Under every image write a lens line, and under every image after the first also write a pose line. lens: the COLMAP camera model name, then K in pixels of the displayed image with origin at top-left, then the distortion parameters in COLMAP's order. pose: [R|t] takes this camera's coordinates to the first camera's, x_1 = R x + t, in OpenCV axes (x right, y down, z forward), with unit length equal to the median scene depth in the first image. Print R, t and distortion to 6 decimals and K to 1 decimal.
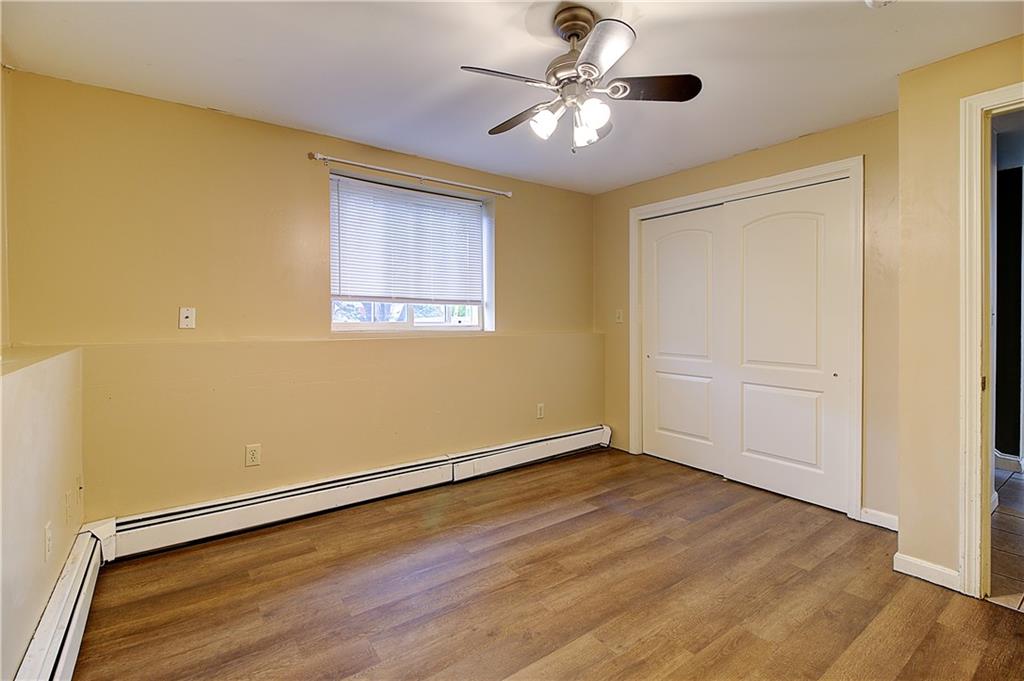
lens RADIAL K [[478.2, 0, 504.5], [0, 478.2, 319.1], [0, 0, 1]] dist [0.017010, -0.017379]
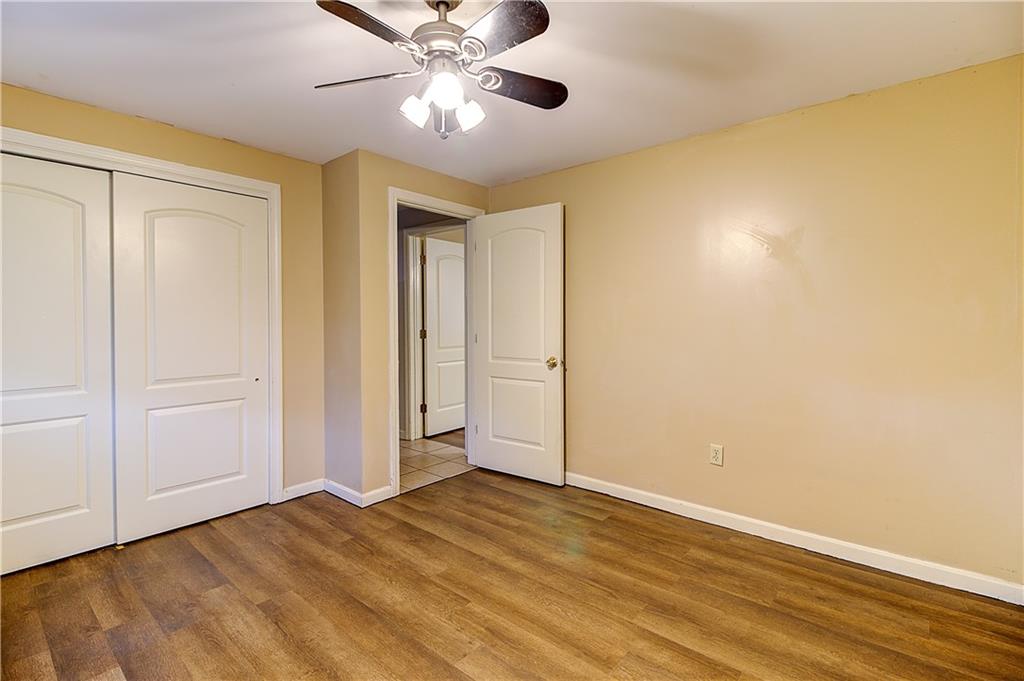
lens RADIAL K [[478.2, 0, 504.5], [0, 478.2, 319.1], [0, 0, 1]] dist [0.017010, -0.017379]
pose [[-0.243467, 0.003239, 0.969904, -0.514319], [0.015357, 0.999882, 0.000516, -0.010597], [-0.969787, 0.015021, -0.243488, 0.766568]]
